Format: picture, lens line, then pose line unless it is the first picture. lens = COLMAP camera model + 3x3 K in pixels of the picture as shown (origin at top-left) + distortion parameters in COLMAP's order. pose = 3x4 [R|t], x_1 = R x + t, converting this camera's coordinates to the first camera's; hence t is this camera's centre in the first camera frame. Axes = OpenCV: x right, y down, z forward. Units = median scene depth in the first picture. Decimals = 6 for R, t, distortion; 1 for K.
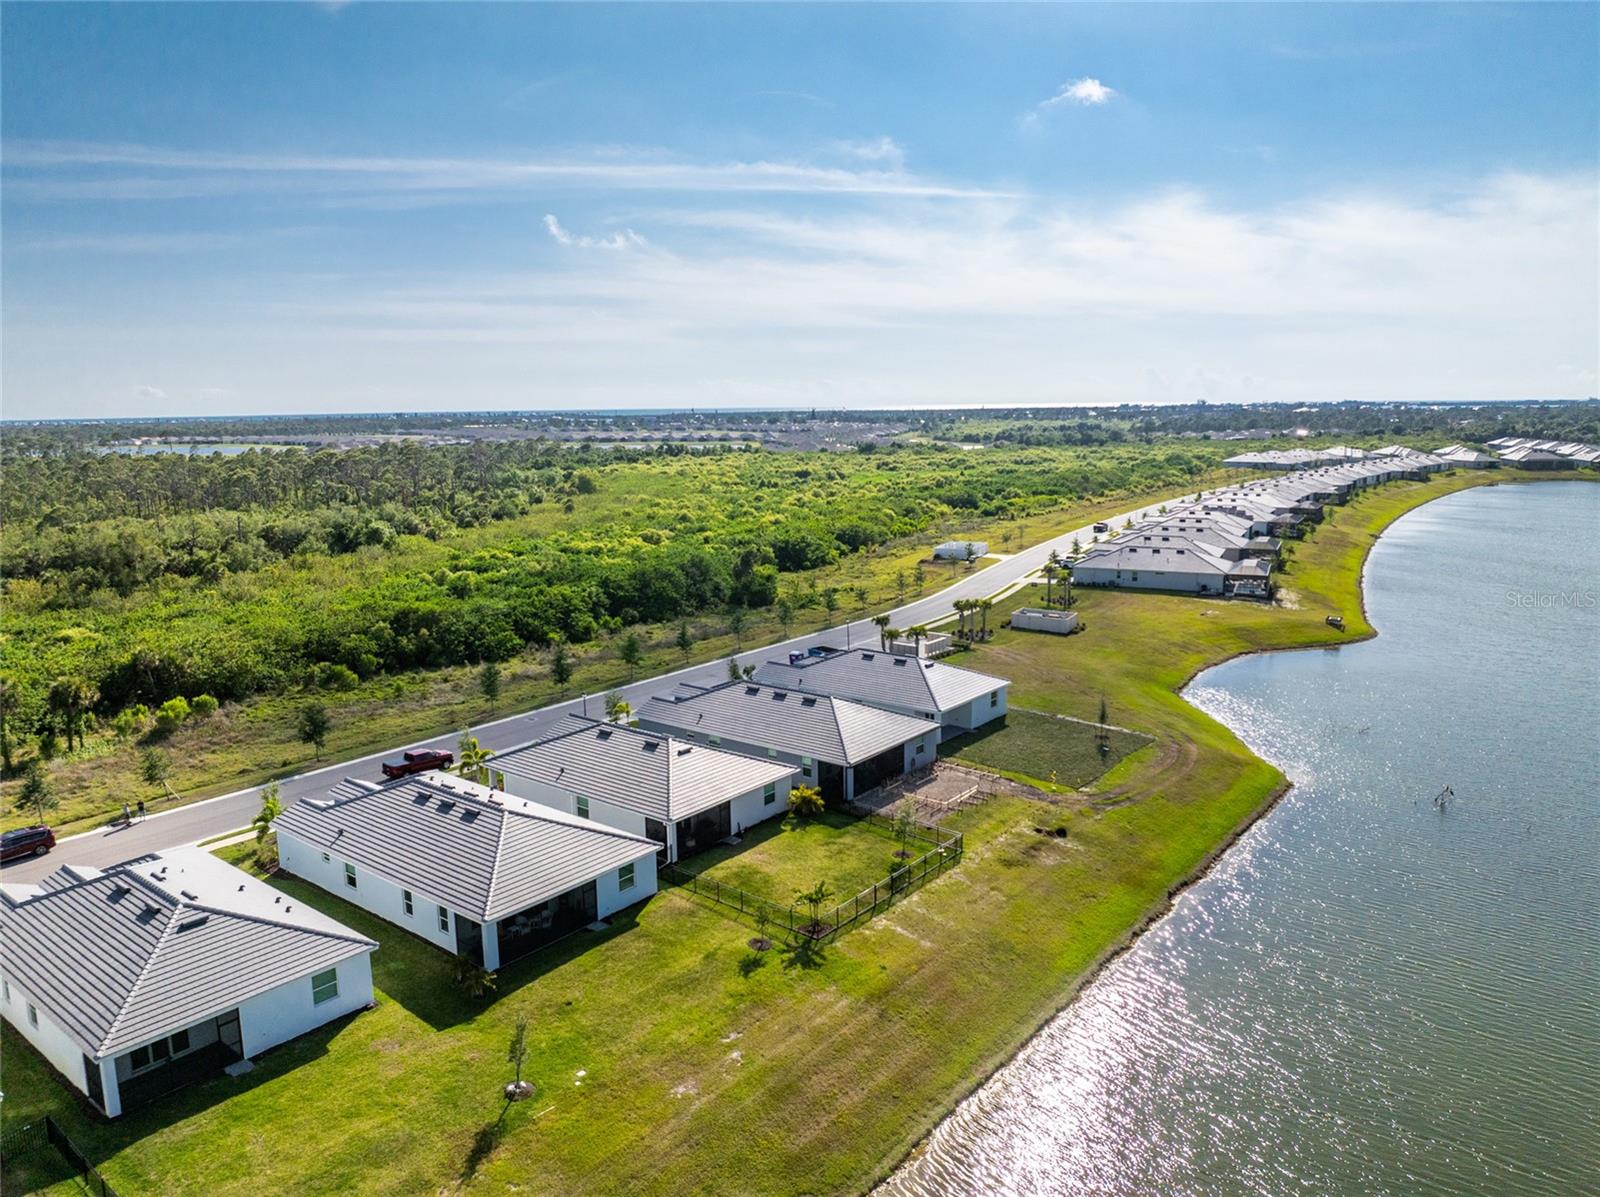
lens RADIAL K [[1130.0, 0, 795.0], [0, 1130.0, 599.8], [0, 0, 1]] dist [-0.038486, 0.001225]
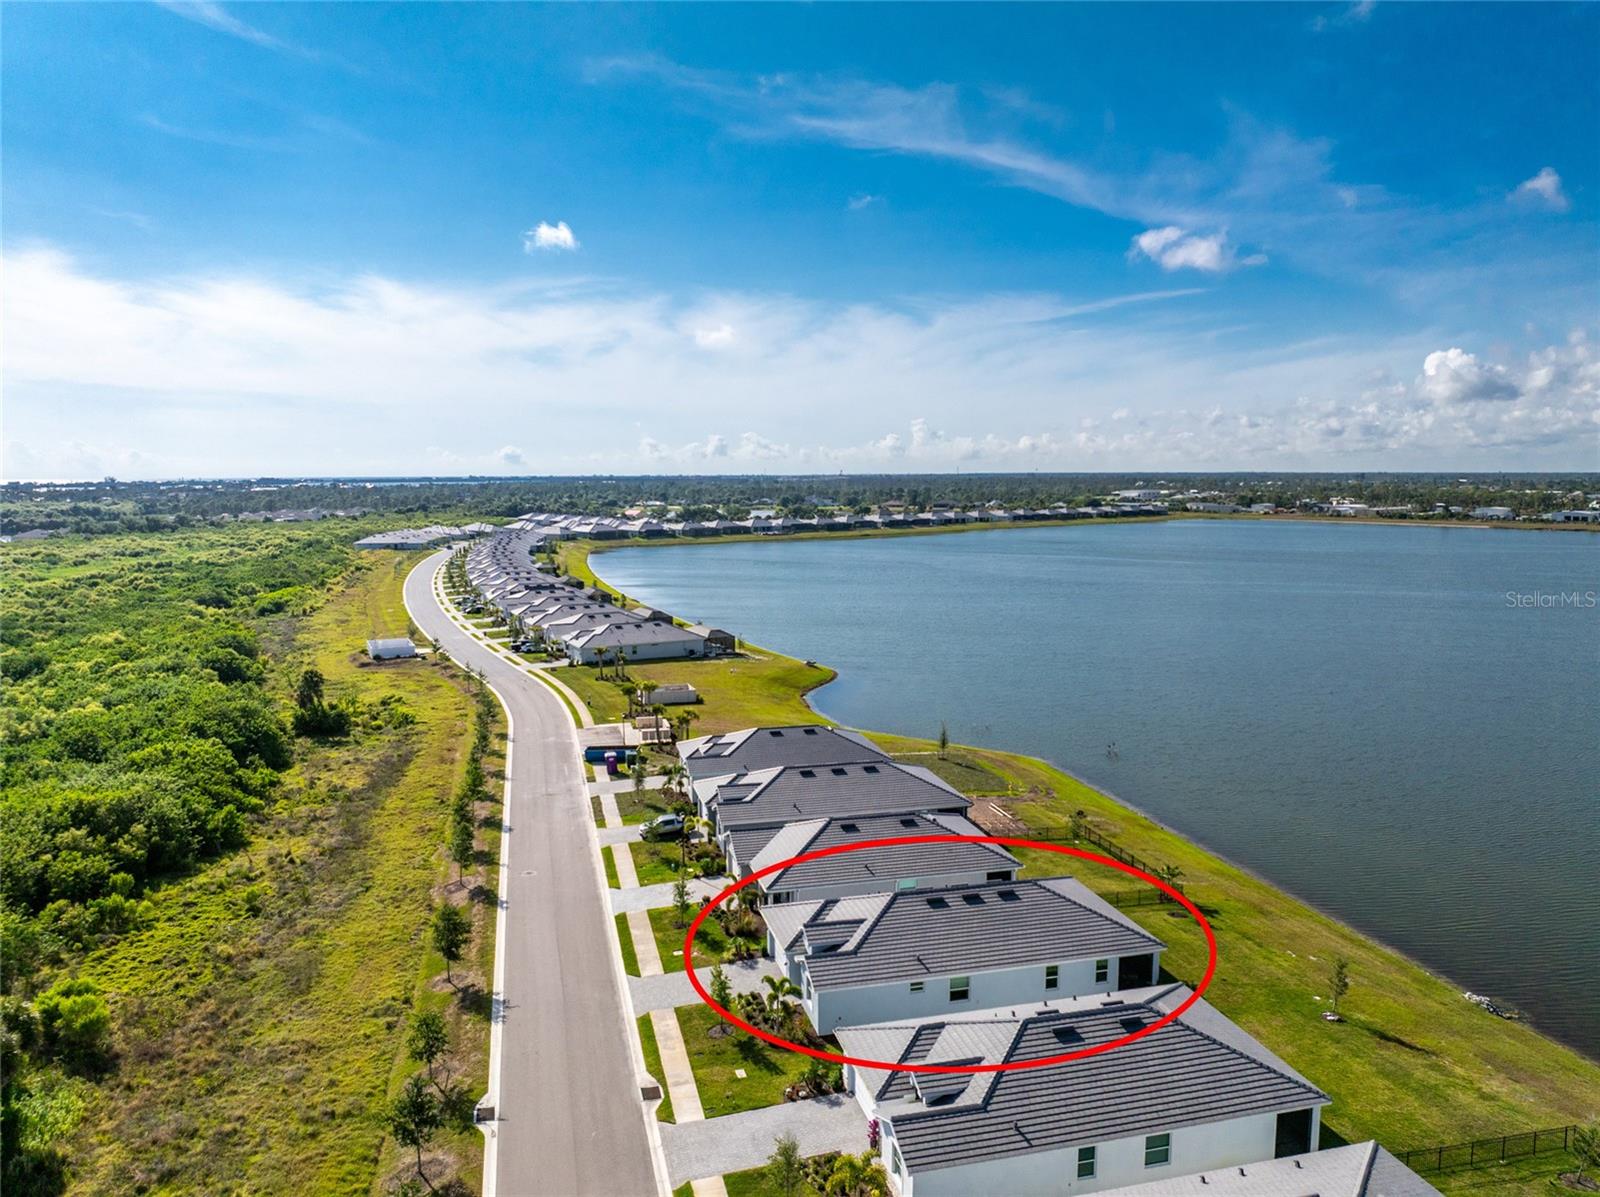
lens RADIAL K [[1130.0, 0, 800.4], [0, 1130.0, 600.6], [0, 0, 1]] dist [-0.038486, 0.001225]
pose [[0.603481, -0.076329, 0.793715, -0.892403], [0.128934, 0.991650, -0.002668, -0.082525], [-0.786884, 0.103947, 0.608284, 0.327142]]
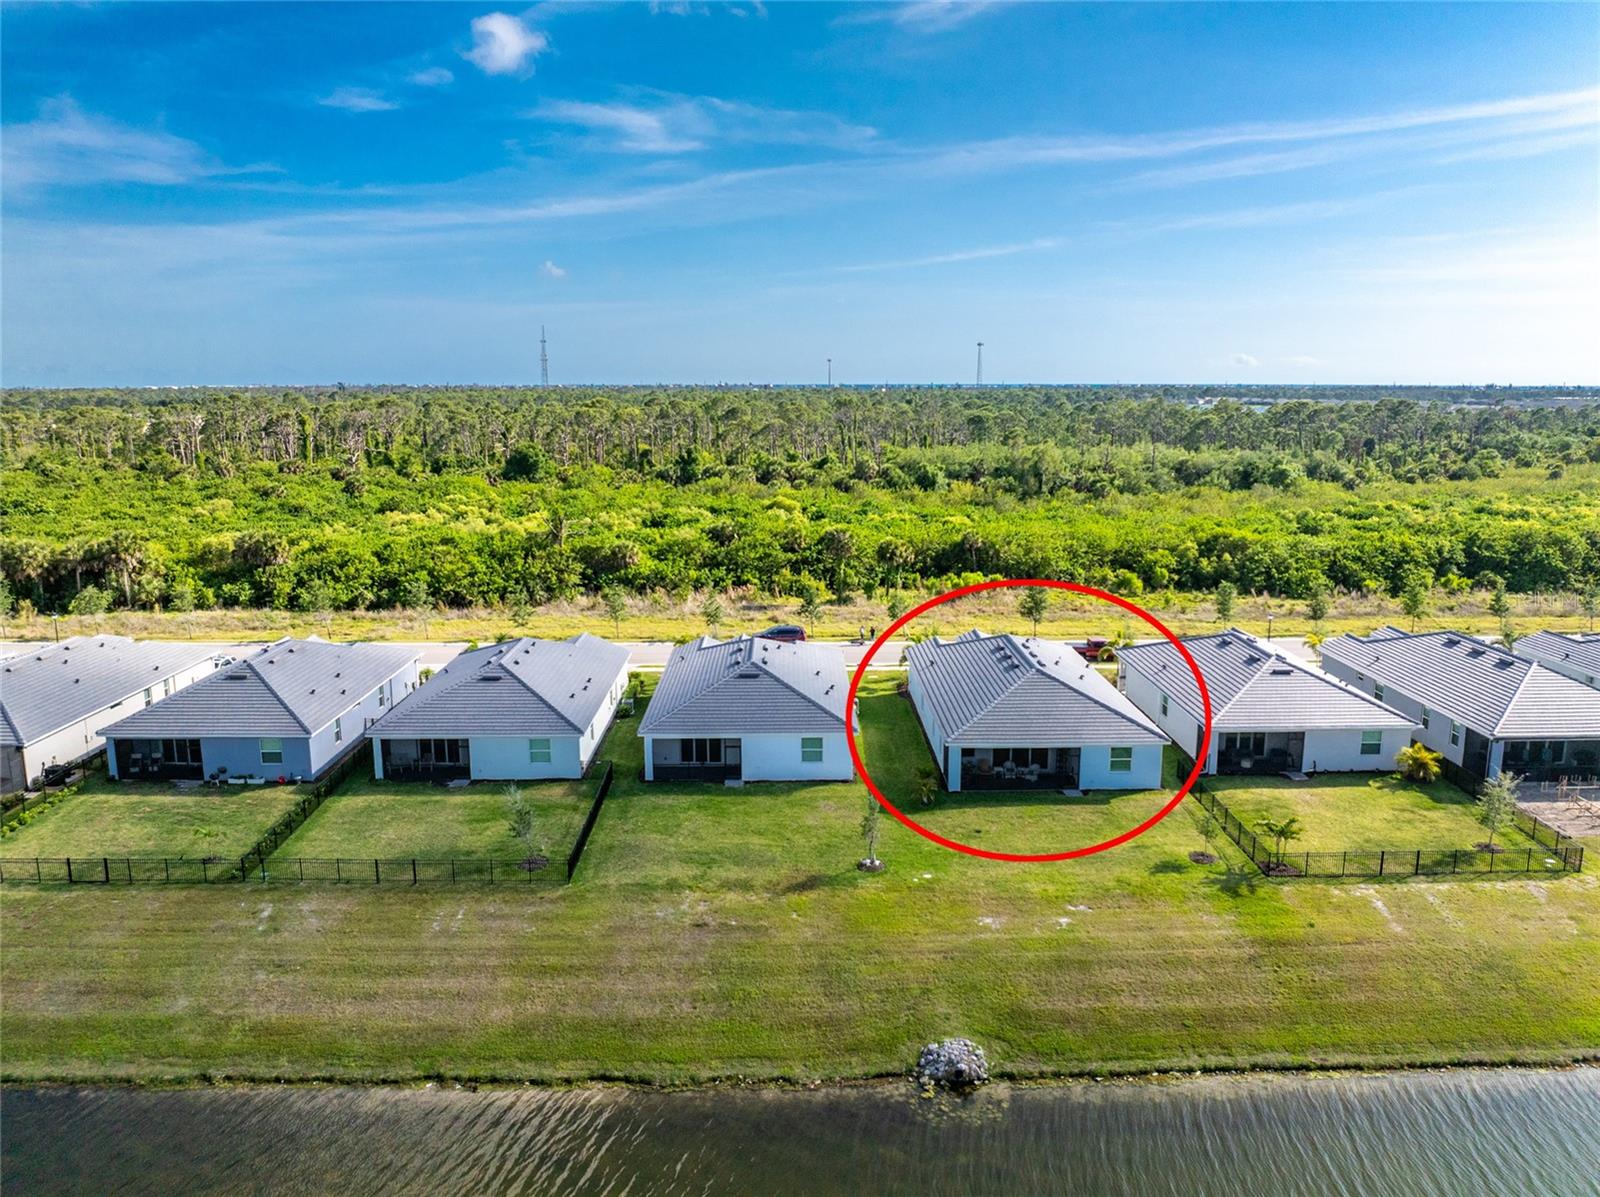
lens RADIAL K [[1130.0, 0, 794.4], [0, 1130.0, 596.6], [0, 0, 1]] dist [-0.038486, 0.001225]
pose [[0.629717, 0.154312, -0.761344, 0.280438], [-0.135556, 0.986863, 0.087900, 0.040190], [0.764906, 0.047853, 0.642362, 0.098367]]
